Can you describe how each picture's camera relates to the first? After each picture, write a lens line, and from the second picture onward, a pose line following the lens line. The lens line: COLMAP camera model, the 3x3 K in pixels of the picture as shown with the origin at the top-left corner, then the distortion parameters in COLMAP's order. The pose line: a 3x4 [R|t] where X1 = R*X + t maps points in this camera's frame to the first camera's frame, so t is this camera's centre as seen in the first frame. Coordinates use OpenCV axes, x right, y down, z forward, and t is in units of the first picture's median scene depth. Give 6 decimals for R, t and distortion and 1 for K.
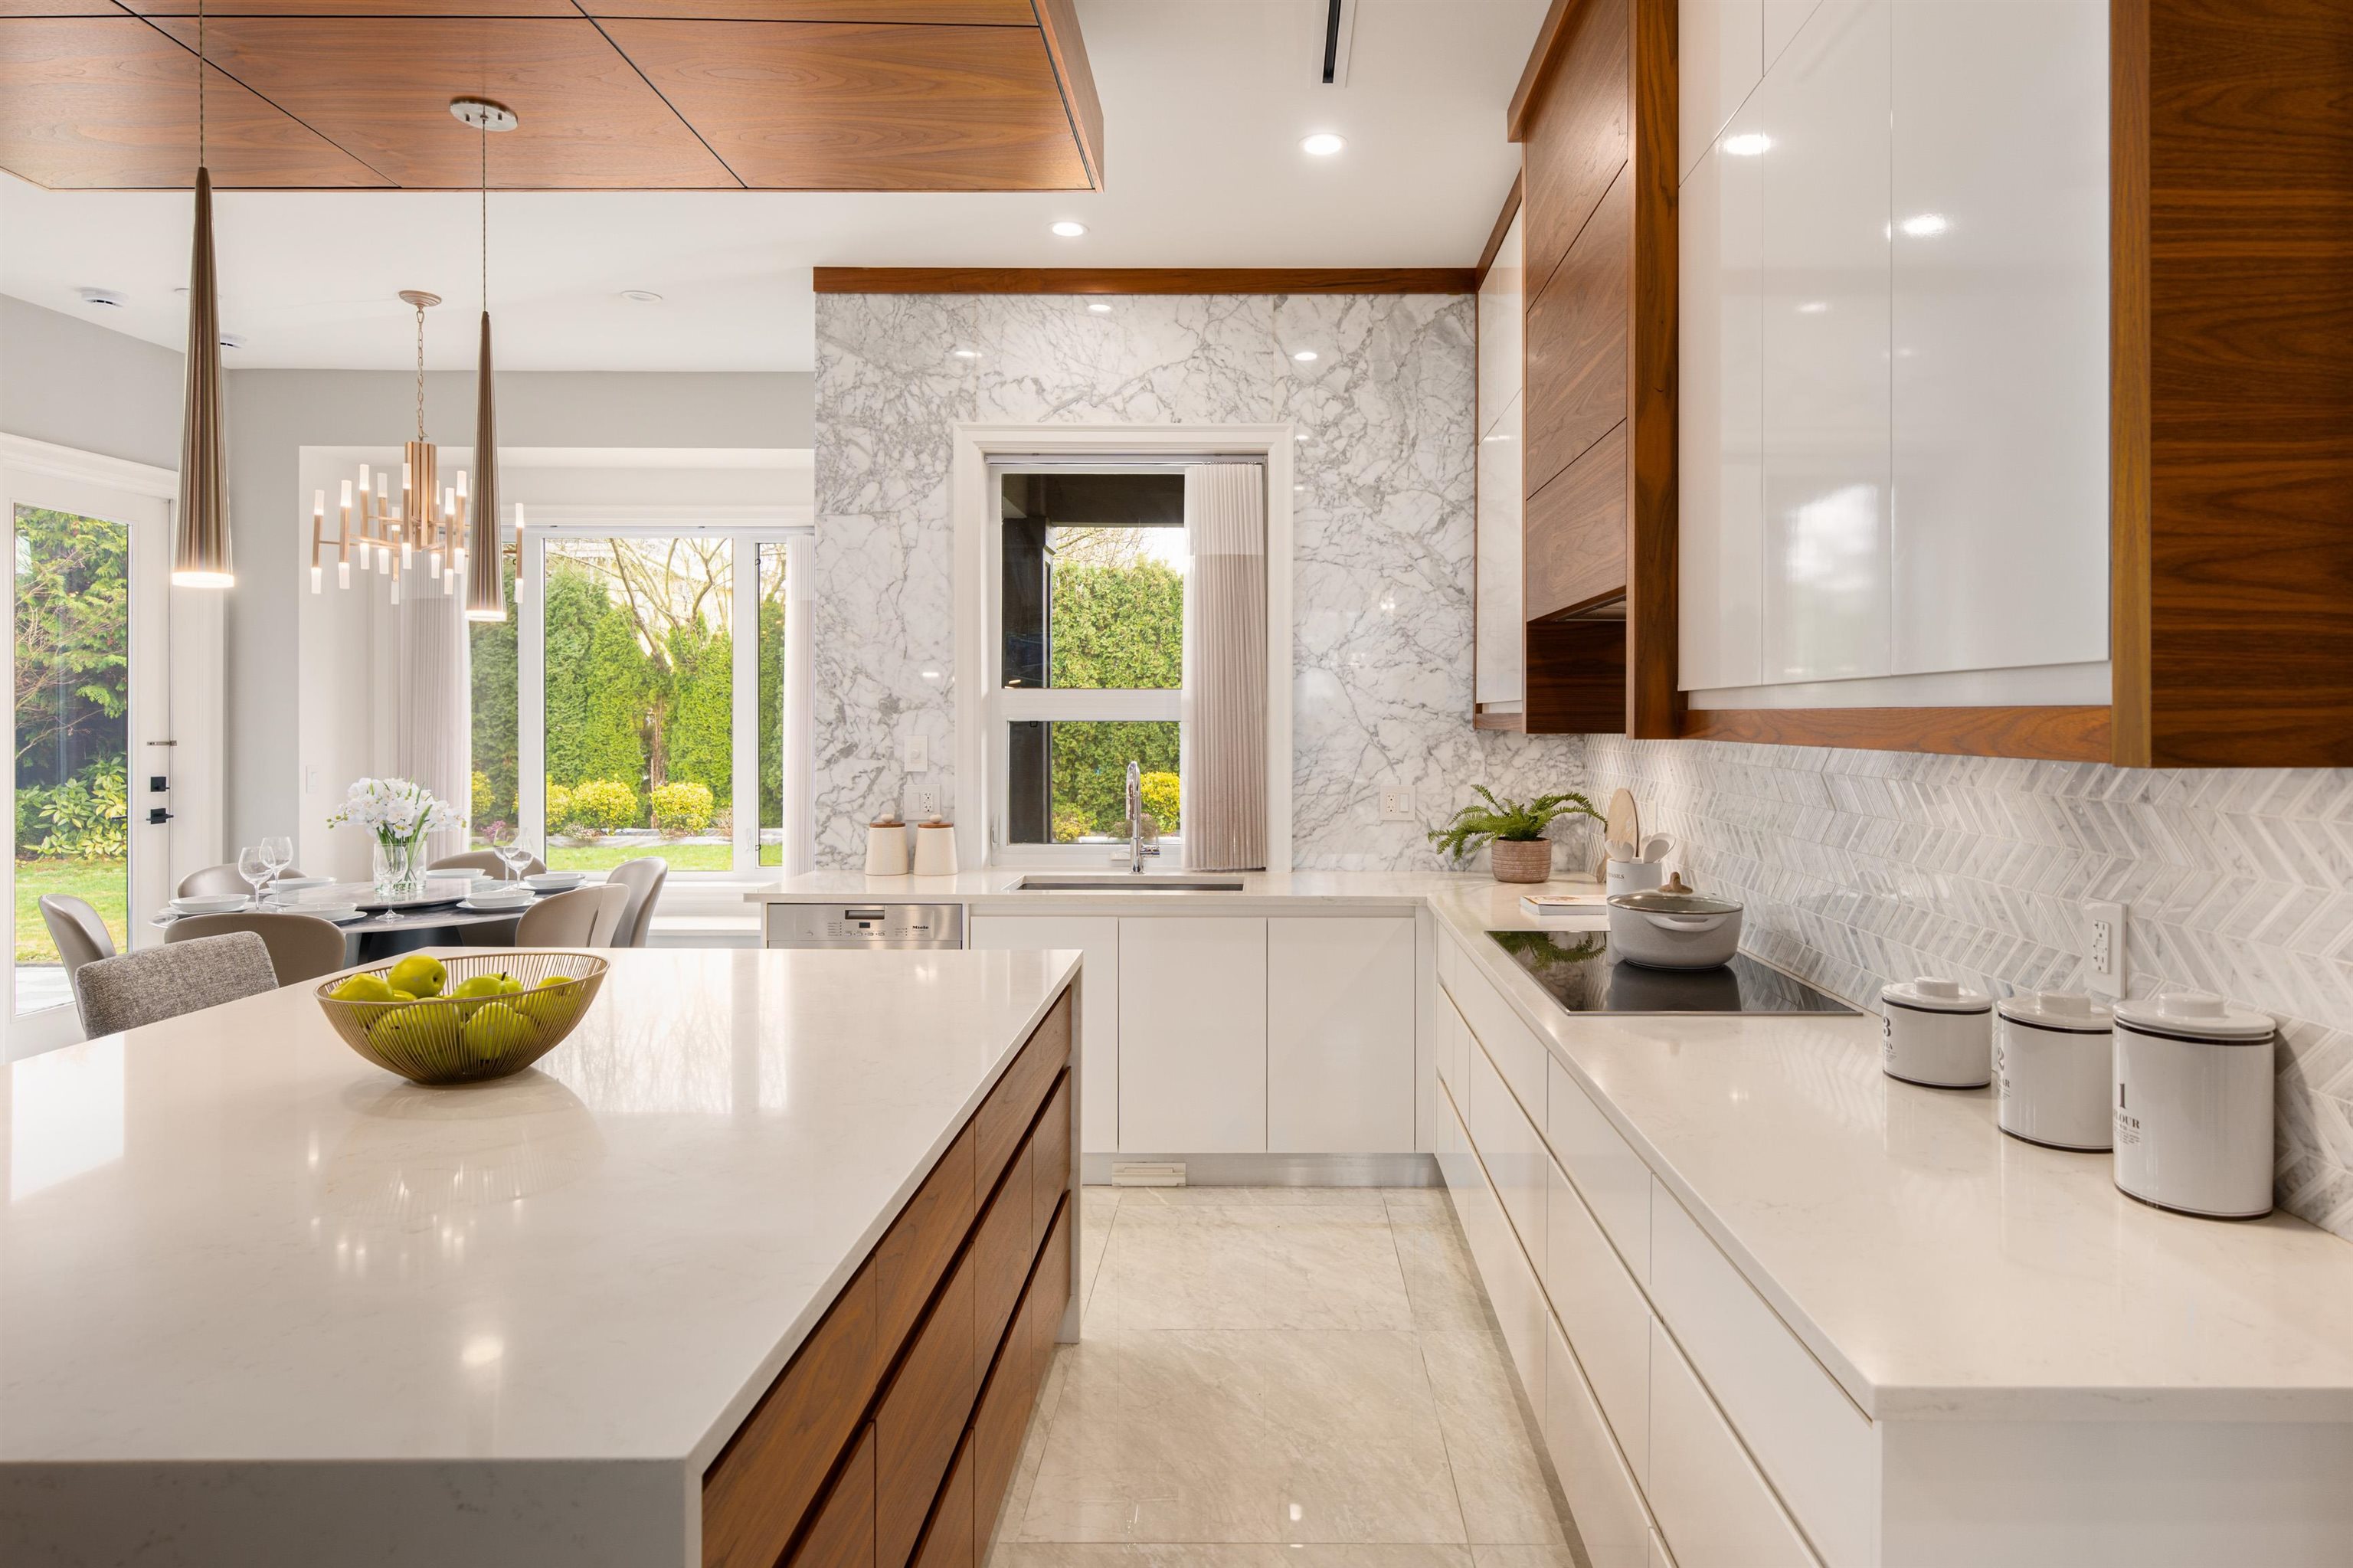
lens RADIAL K [[1307.0, 0, 1274.2], [0, 1307.0, 720.6], [0, 0, 1]] dist [0.003147, 0.000024]
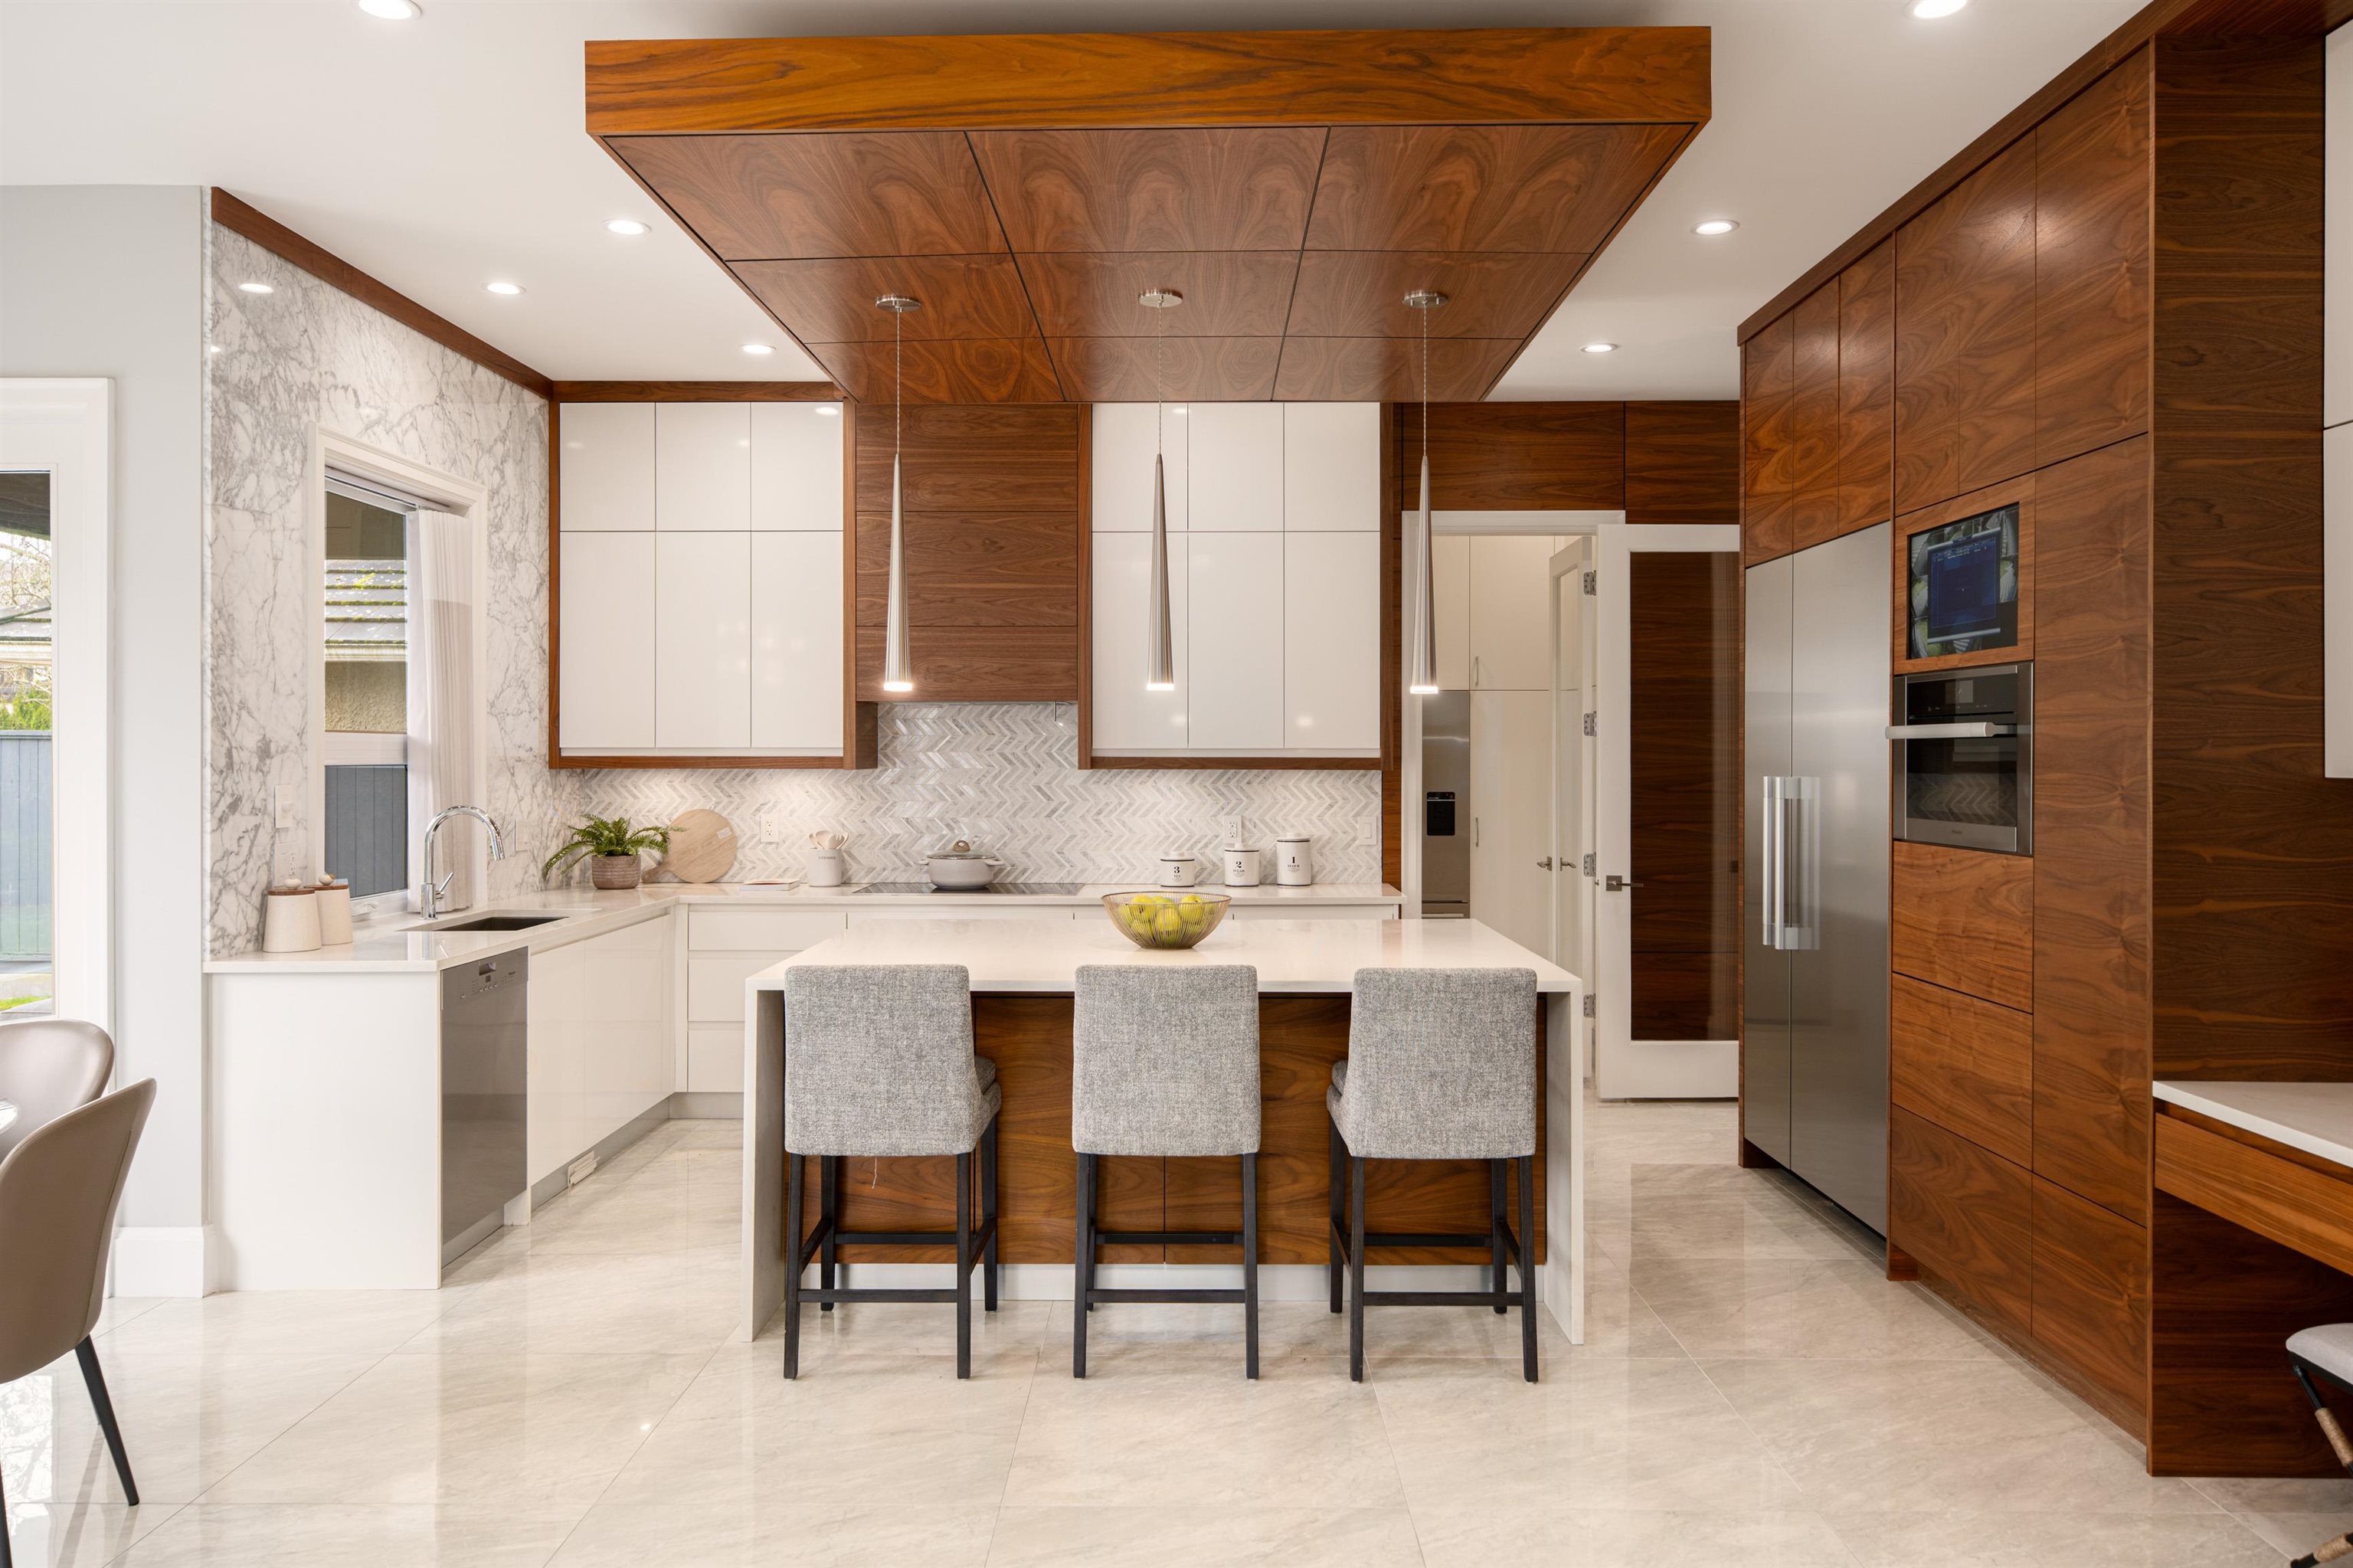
lens RADIAL K [[1620.2, 0, 1183.9], [0, 1620.2, 750.2], [0, 0, 1]] dist [0.004785, -0.003643]
pose [[0.007913, -0.000023, 0.999969, -1.307817], [0.003184, 0.999995, -0.000002, -0.008805], [-0.999964, 0.003184, 0.007913, 0.414642]]
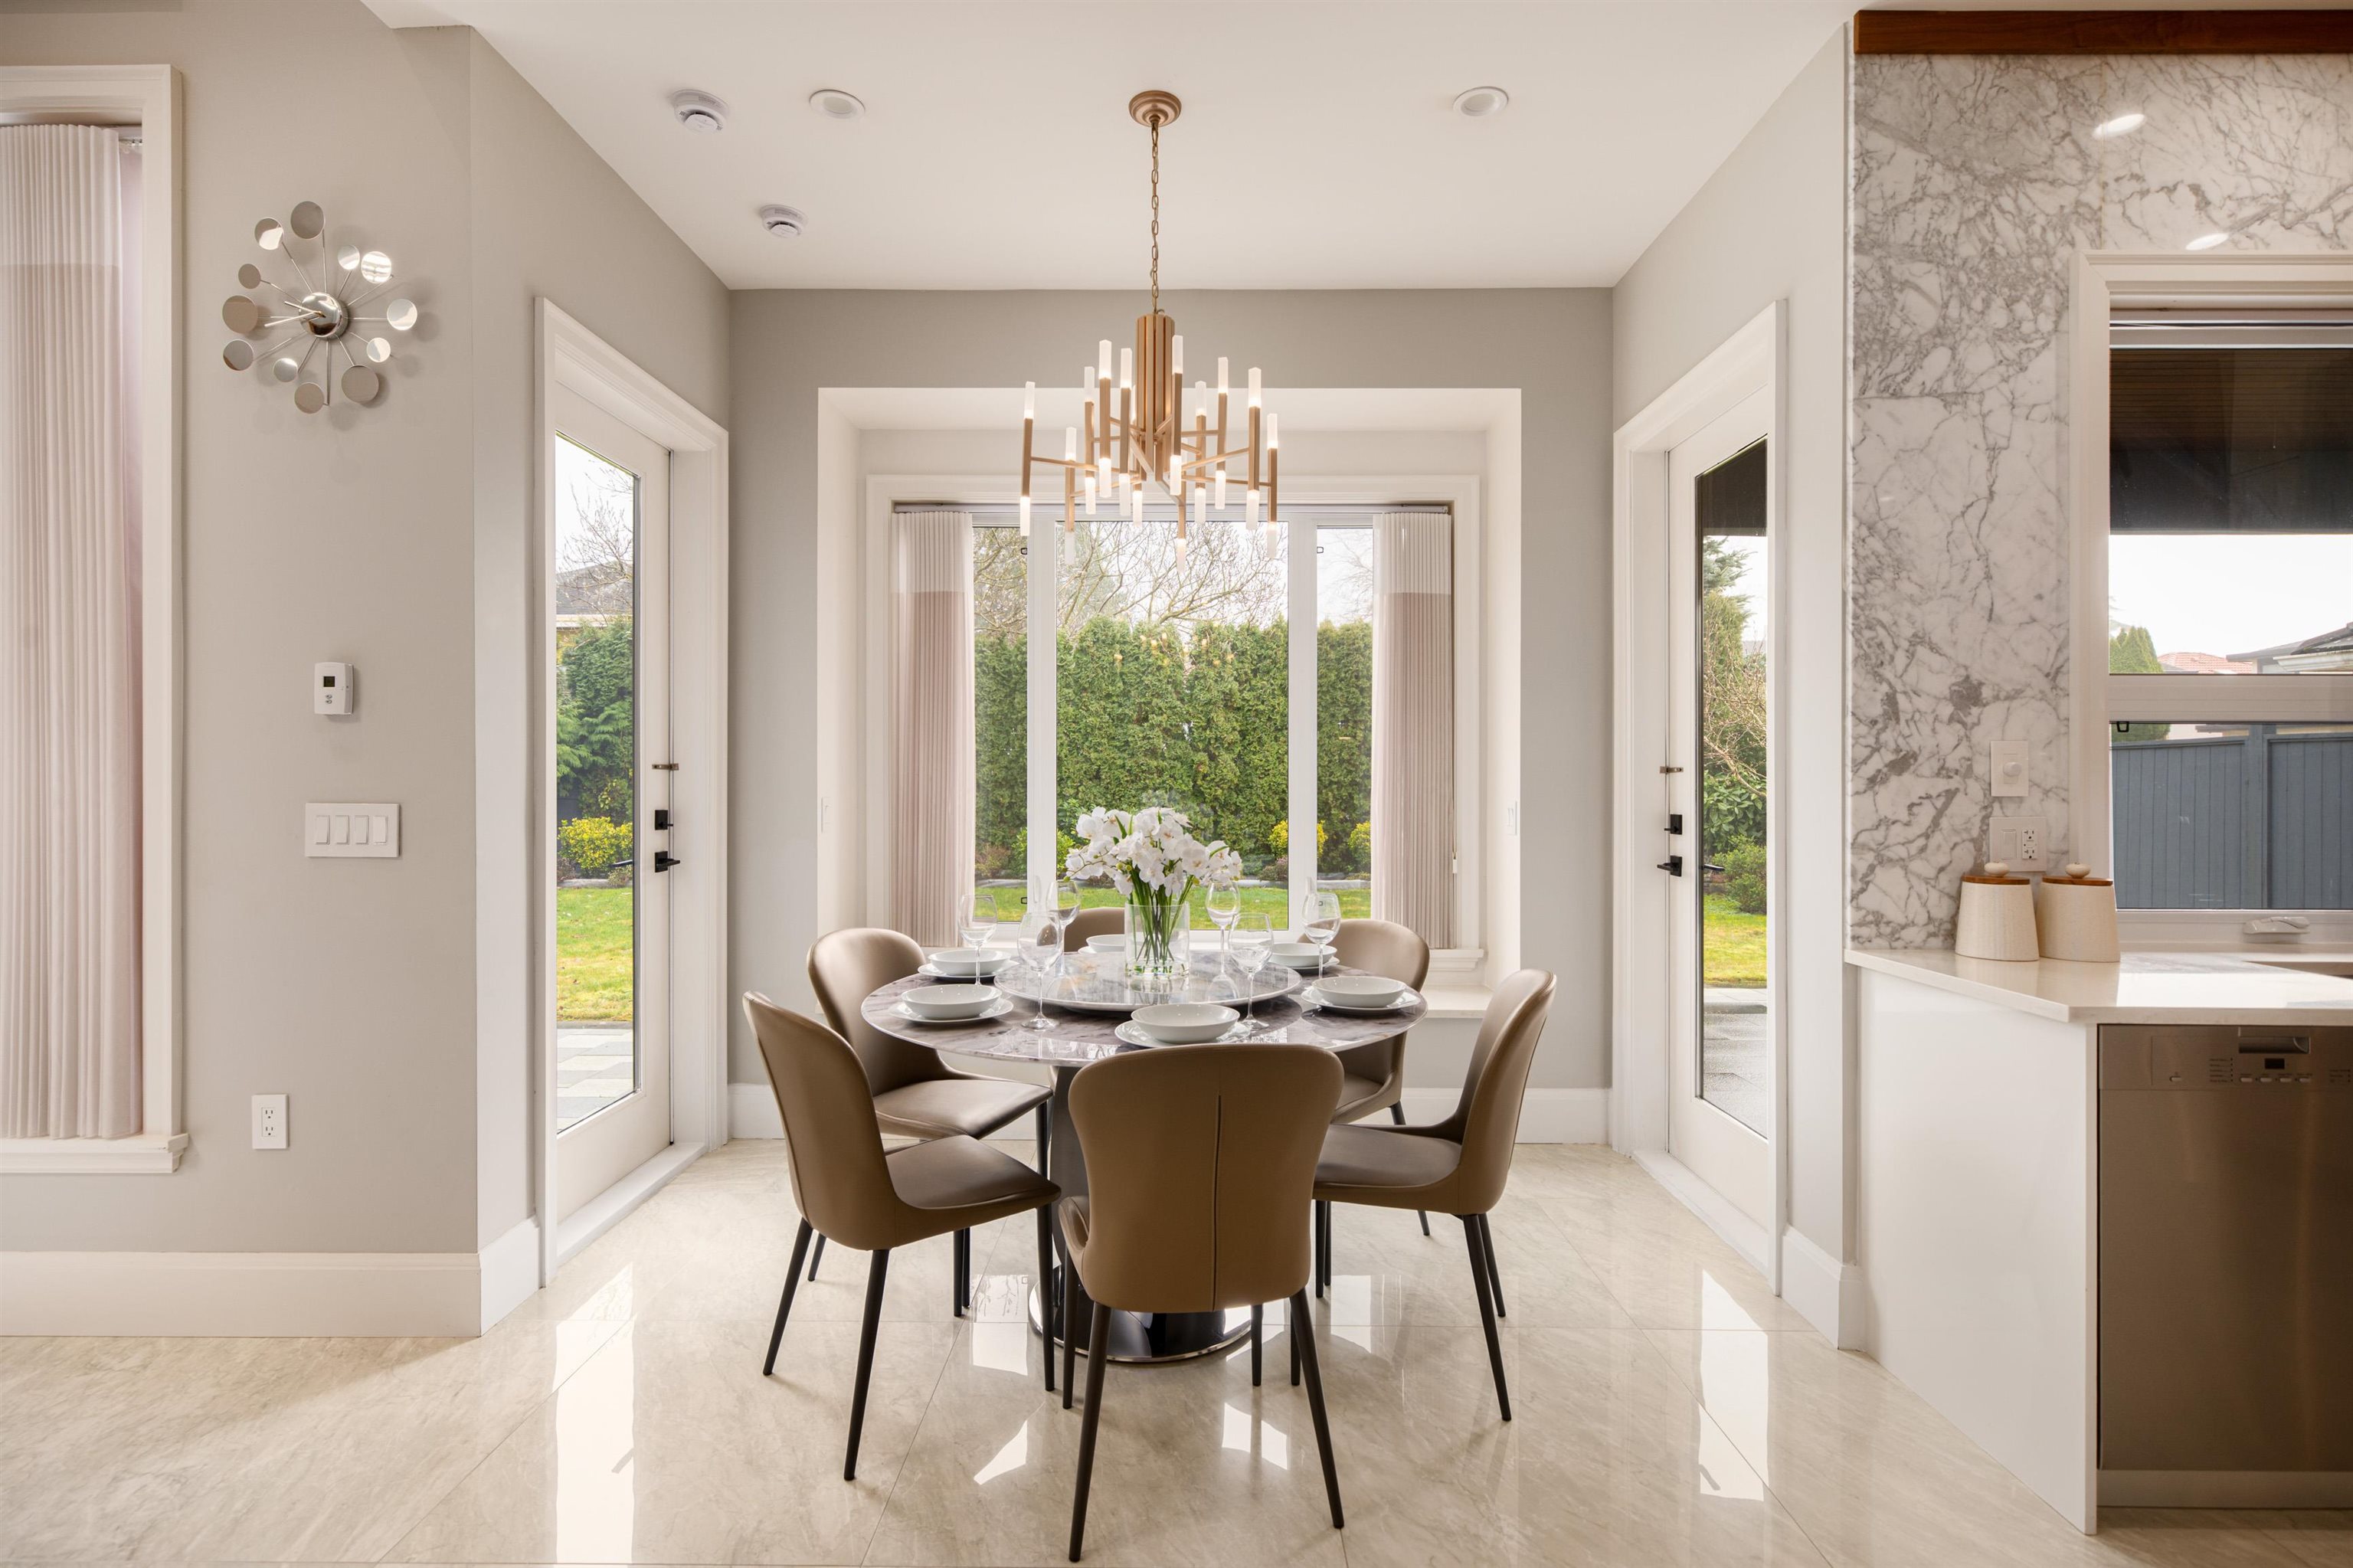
lens RADIAL K [[1091.3, 0, 1181.3], [0, 1091.3, 777.6], [0, 0, 1]] dist [0.000912, -0.000532]
pose [[0.999889, 0.000598, -0.014876, -0.672924], [-0.000625, 0.999998, -0.001786, 0.030870], [0.014875, 0.001795, 0.999888, 0.456774]]
